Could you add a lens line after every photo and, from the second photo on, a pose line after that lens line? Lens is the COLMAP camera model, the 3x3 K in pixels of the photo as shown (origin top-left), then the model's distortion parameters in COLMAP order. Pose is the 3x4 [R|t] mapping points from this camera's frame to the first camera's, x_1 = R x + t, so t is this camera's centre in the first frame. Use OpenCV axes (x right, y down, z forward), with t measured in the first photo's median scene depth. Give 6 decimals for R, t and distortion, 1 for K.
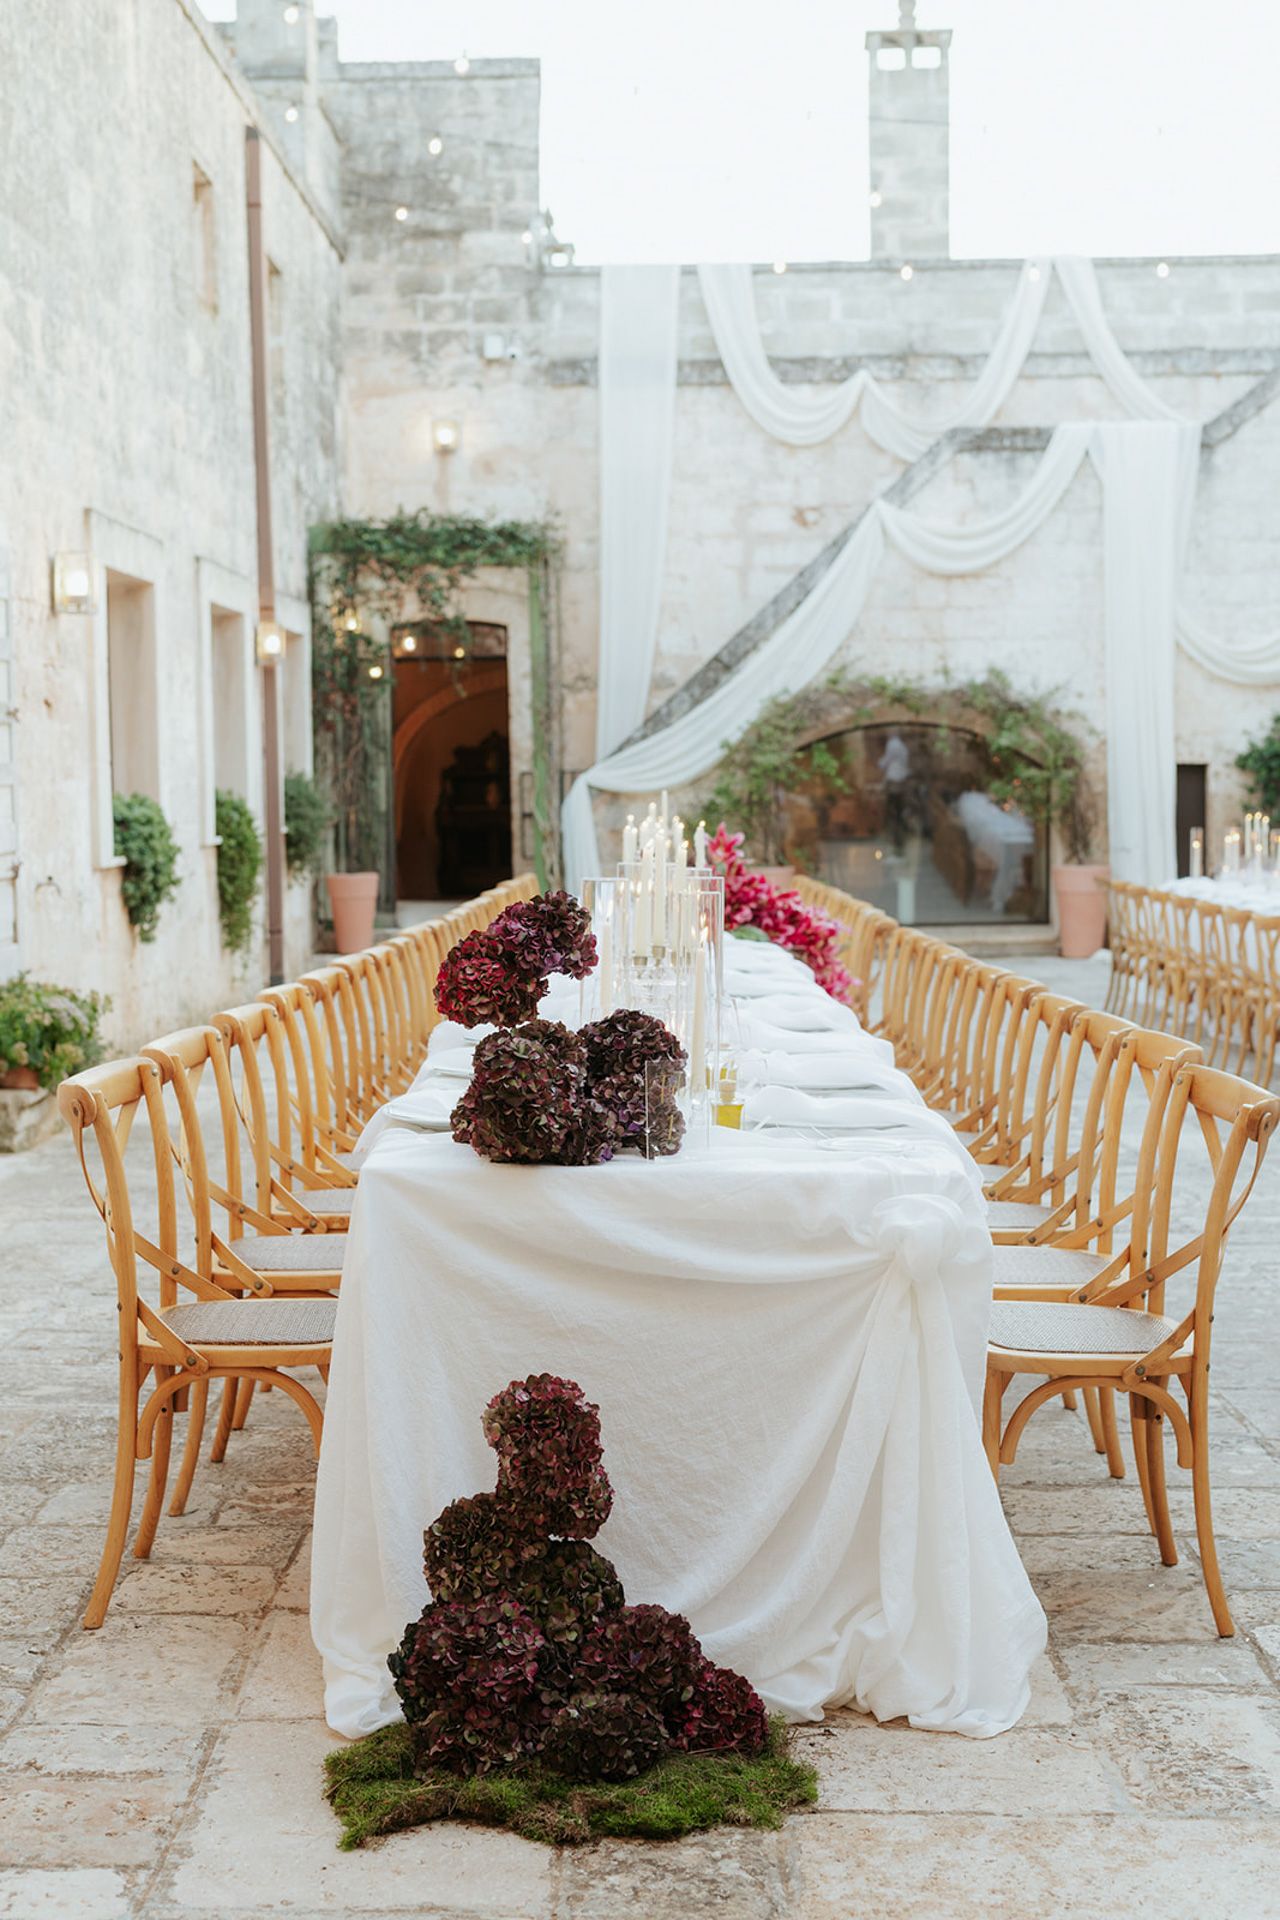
lens RADIAL K [[2465.2, 0, 640.0], [0, 2465.2, 960.0], [0, 0, 1]] dist [-0.003690, 0.043288]
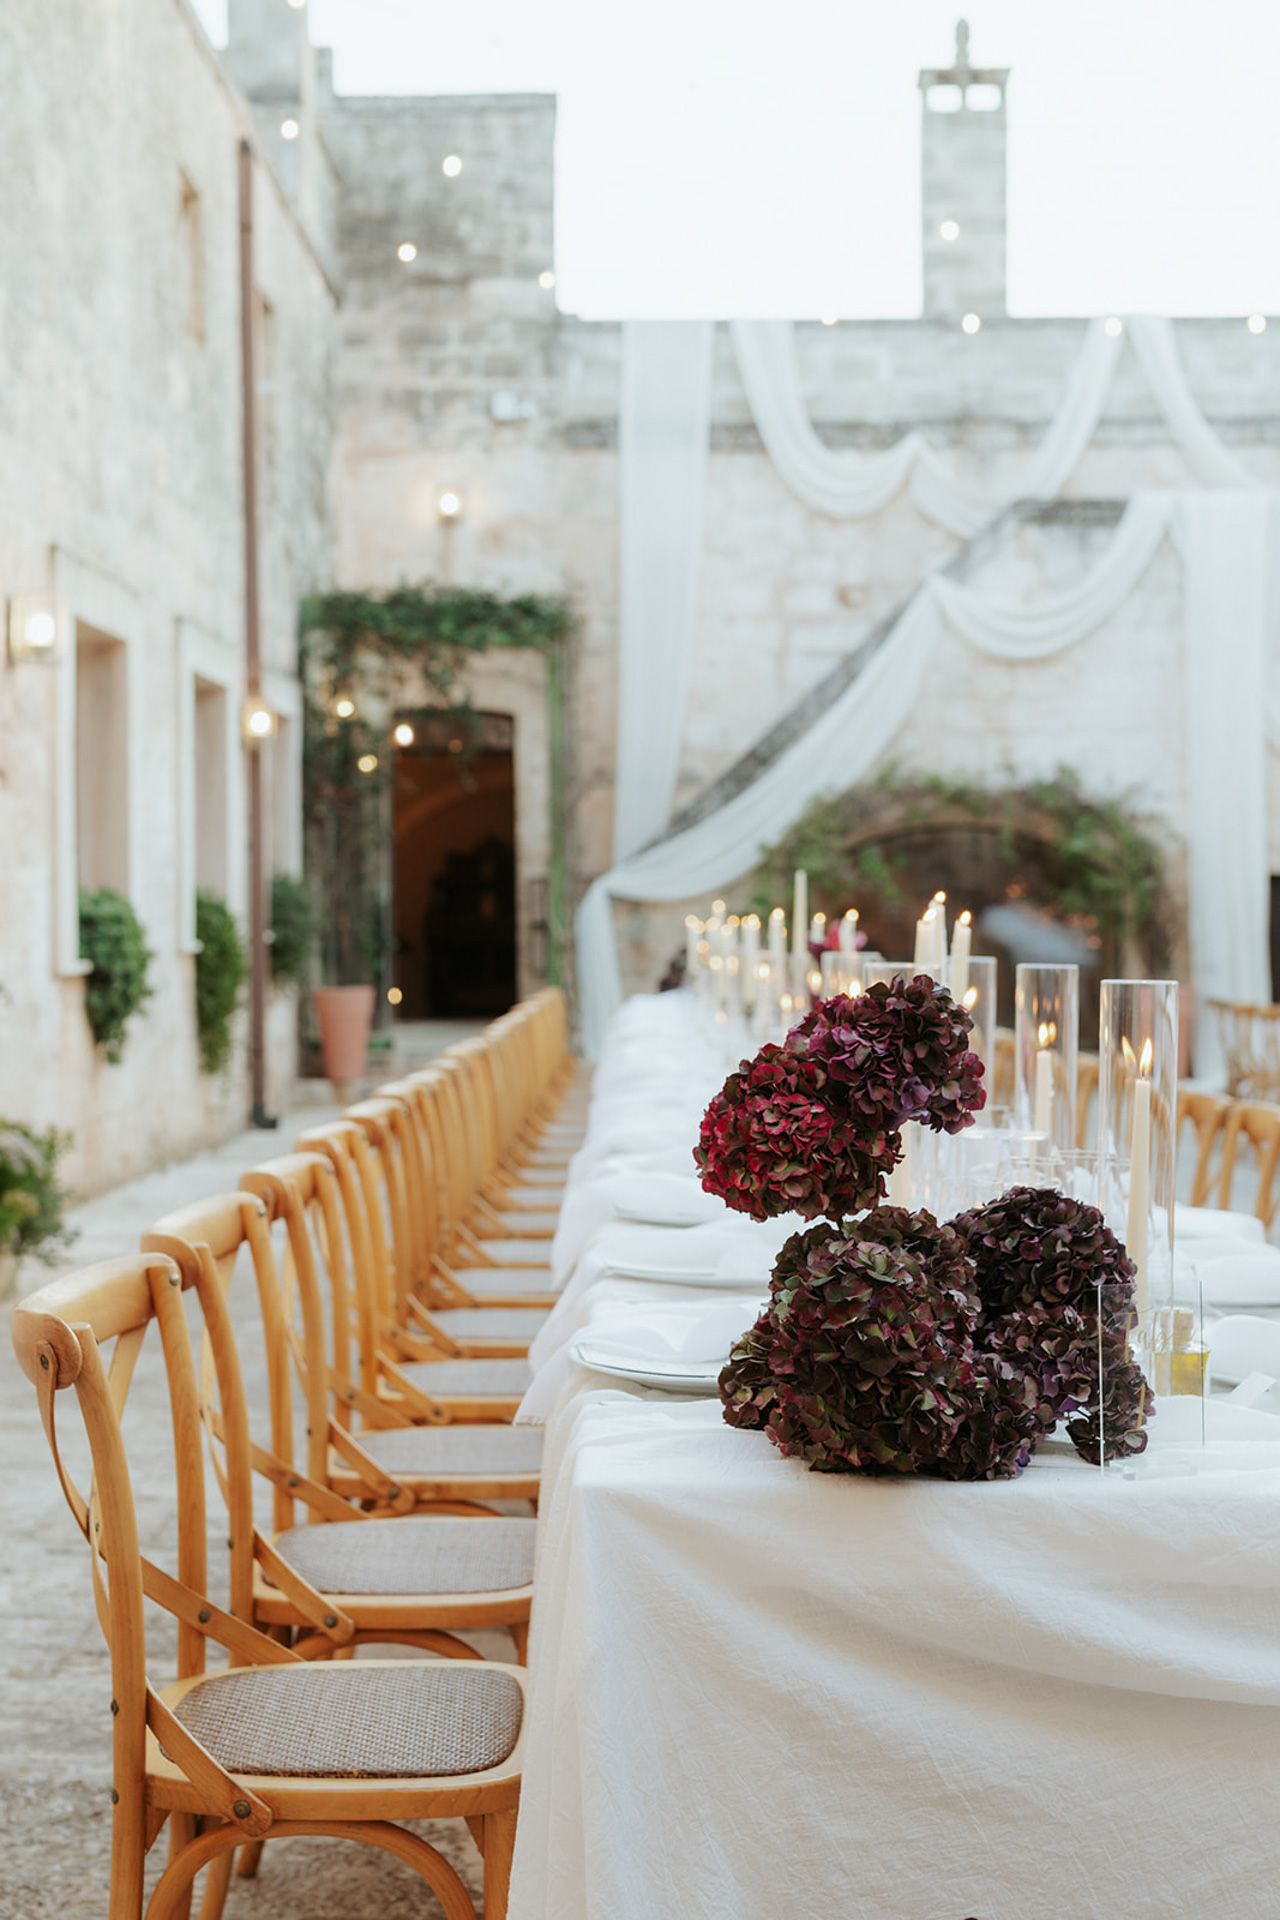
lens RADIAL K [[2550.1, 0, 640.0], [0, 2550.1, 960.0], [0, 0, 1]] dist [0.007864, -0.008014]
pose [[0.999899, 0.007776, 0.011858, -0.023795], [-0.007173, 0.998719, -0.050085, -0.000451], [-0.012233, 0.049995, 0.998675, 0.097603]]
